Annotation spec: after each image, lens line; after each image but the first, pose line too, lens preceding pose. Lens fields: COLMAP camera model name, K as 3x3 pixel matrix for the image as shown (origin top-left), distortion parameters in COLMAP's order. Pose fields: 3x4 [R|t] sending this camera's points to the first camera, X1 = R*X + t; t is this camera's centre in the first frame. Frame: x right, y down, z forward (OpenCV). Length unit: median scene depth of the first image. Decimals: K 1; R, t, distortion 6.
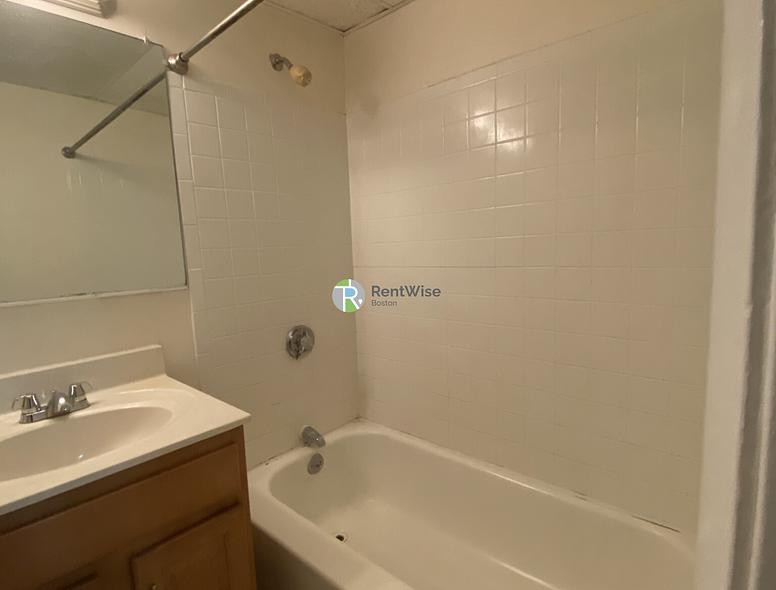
lens RADIAL K [[422.5, 0, 392.8], [0, 422.5, 295.8], [0, 0, 1]] dist [0.002780, -0.000460]
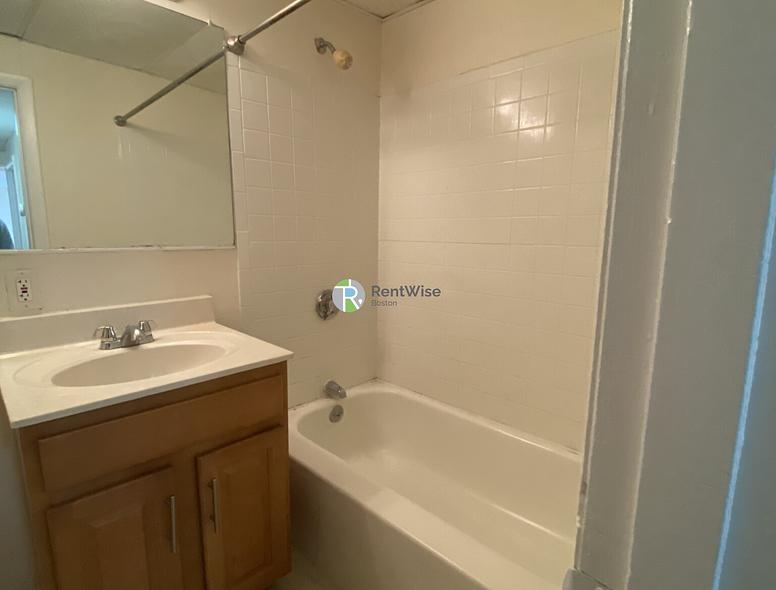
lens RADIAL K [[420.8, 0, 390.3], [0, 420.8, 293.4], [0, 0, 1]] dist [0.061458, -0.058904]
pose [[0.997663, 0.057290, -0.037245, -0.021273], [-0.056109, 0.997911, 0.032024, 0.044034], [0.039002, -0.029859, 0.998793, -0.124643]]
